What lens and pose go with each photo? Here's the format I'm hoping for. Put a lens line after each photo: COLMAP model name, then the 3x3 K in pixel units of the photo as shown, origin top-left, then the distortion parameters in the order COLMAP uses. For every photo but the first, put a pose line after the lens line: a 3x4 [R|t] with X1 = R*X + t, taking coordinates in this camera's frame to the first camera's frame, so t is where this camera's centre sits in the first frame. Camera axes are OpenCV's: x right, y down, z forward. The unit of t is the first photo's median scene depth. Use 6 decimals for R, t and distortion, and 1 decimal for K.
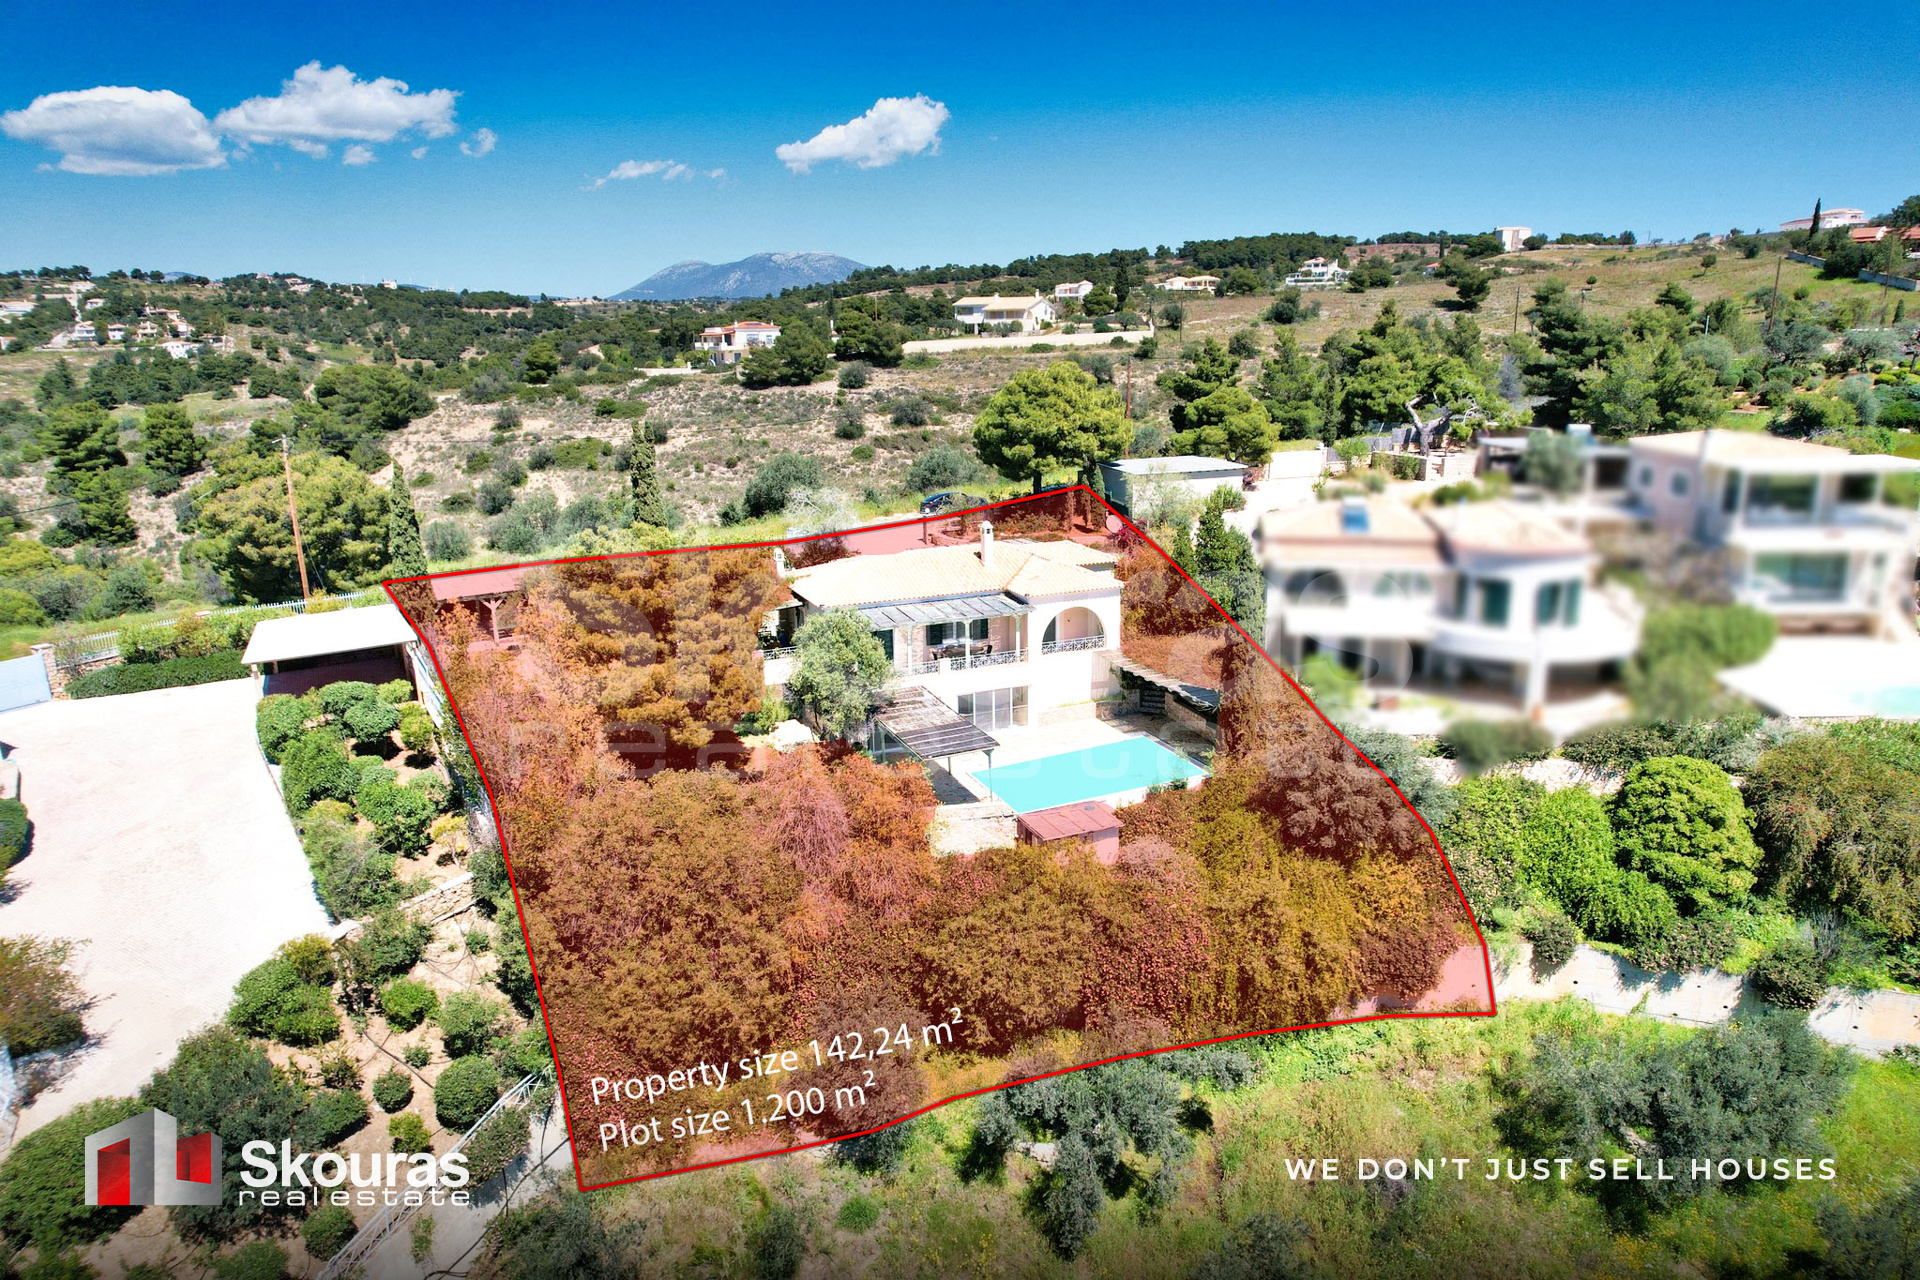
lens RADIAL K [[1225.2, 0, 961.0], [0, 1225.2, 640.3], [0, 0, 1]] dist [-0.029837, 0.000007]
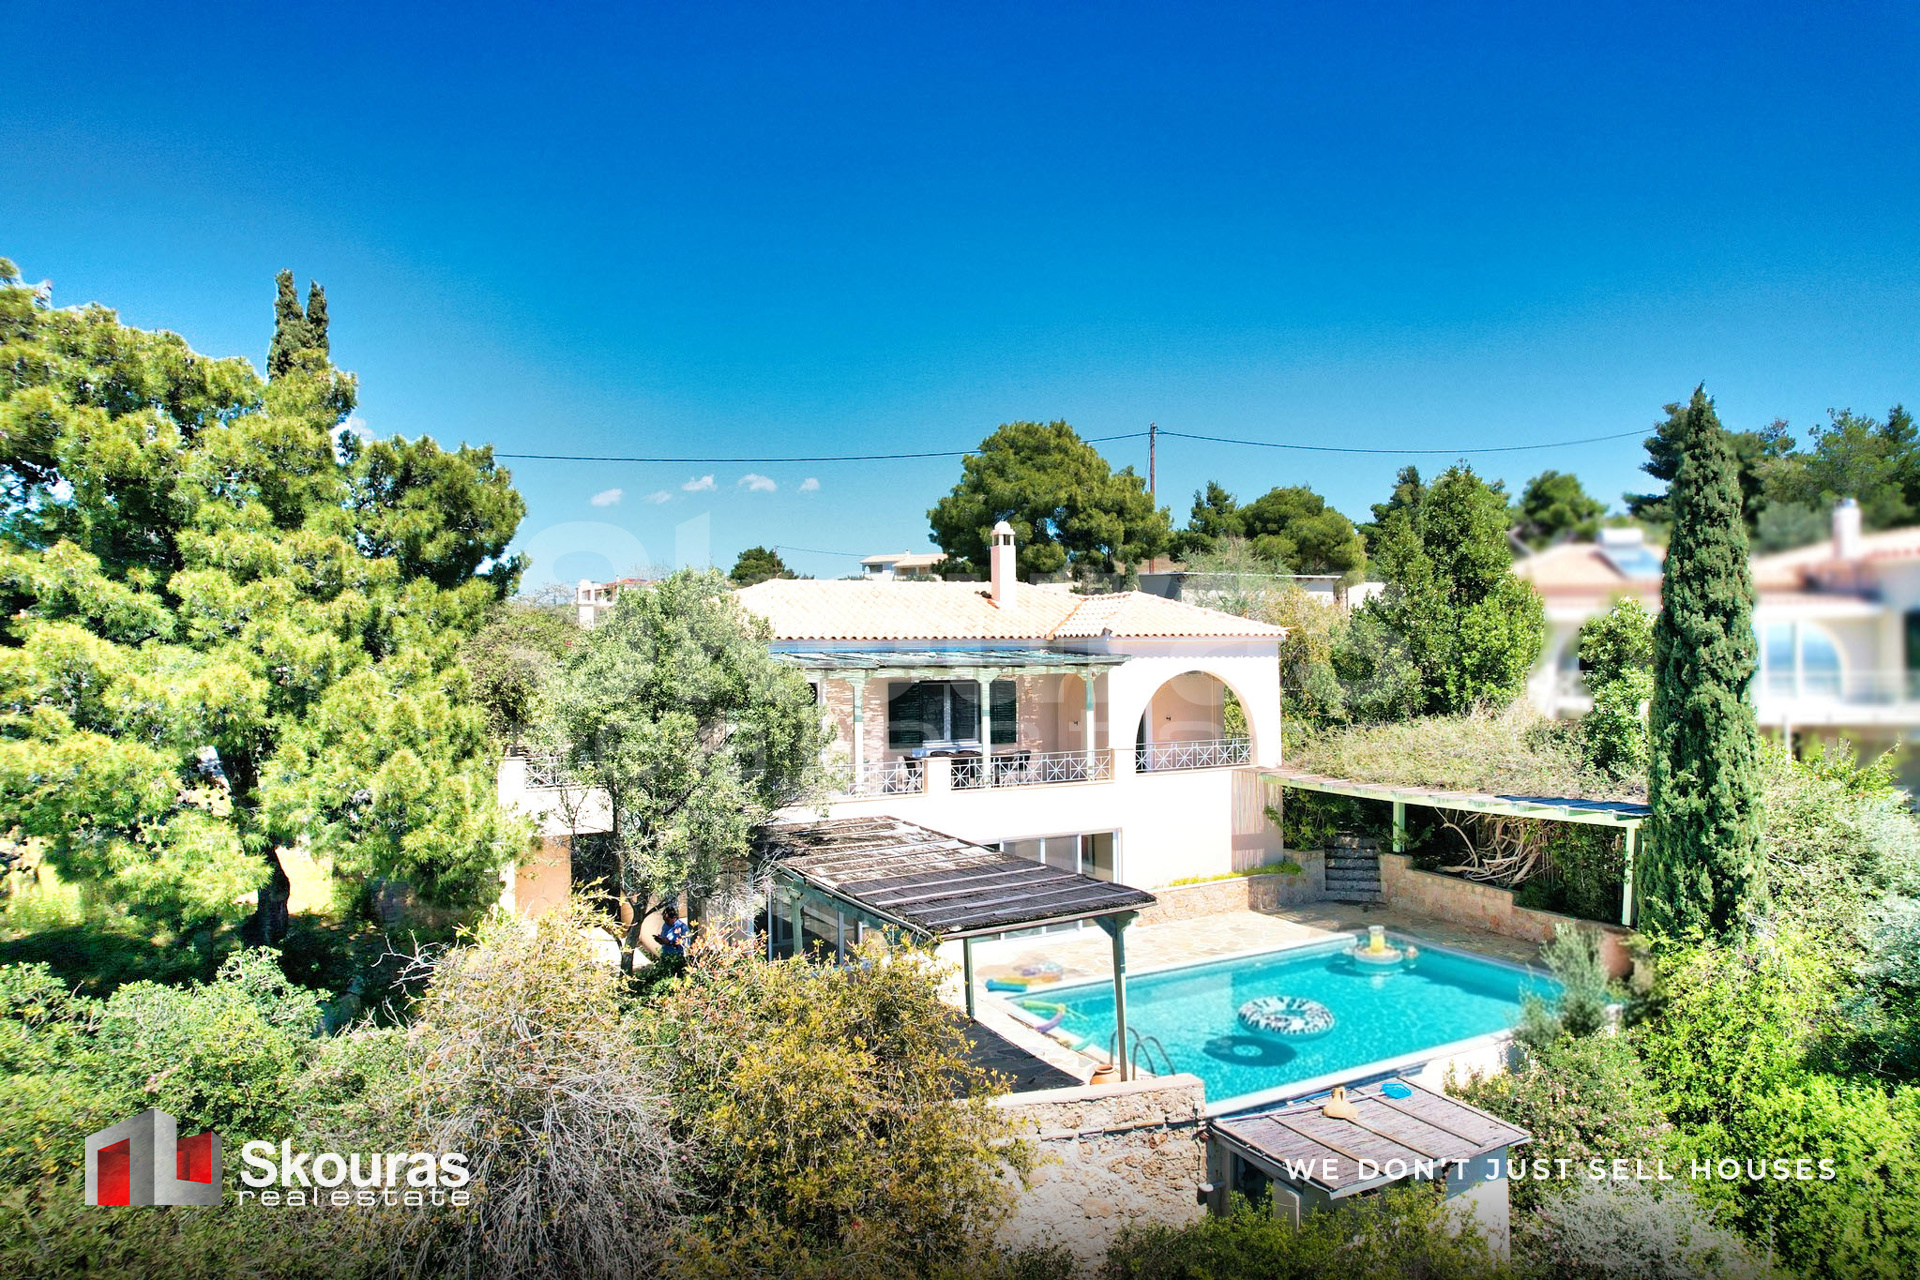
lens RADIAL K [[1225.2, 0, 956.5], [0, 1225.2, 638.8], [0, 0, 1]] dist [-0.029837, 0.000007]
pose [[0.996745, 0.004713, 0.080487, -0.040618], [0.016173, 0.966313, -0.256862, 0.084066], [-0.078986, 0.257328, 0.963091, 0.546863]]
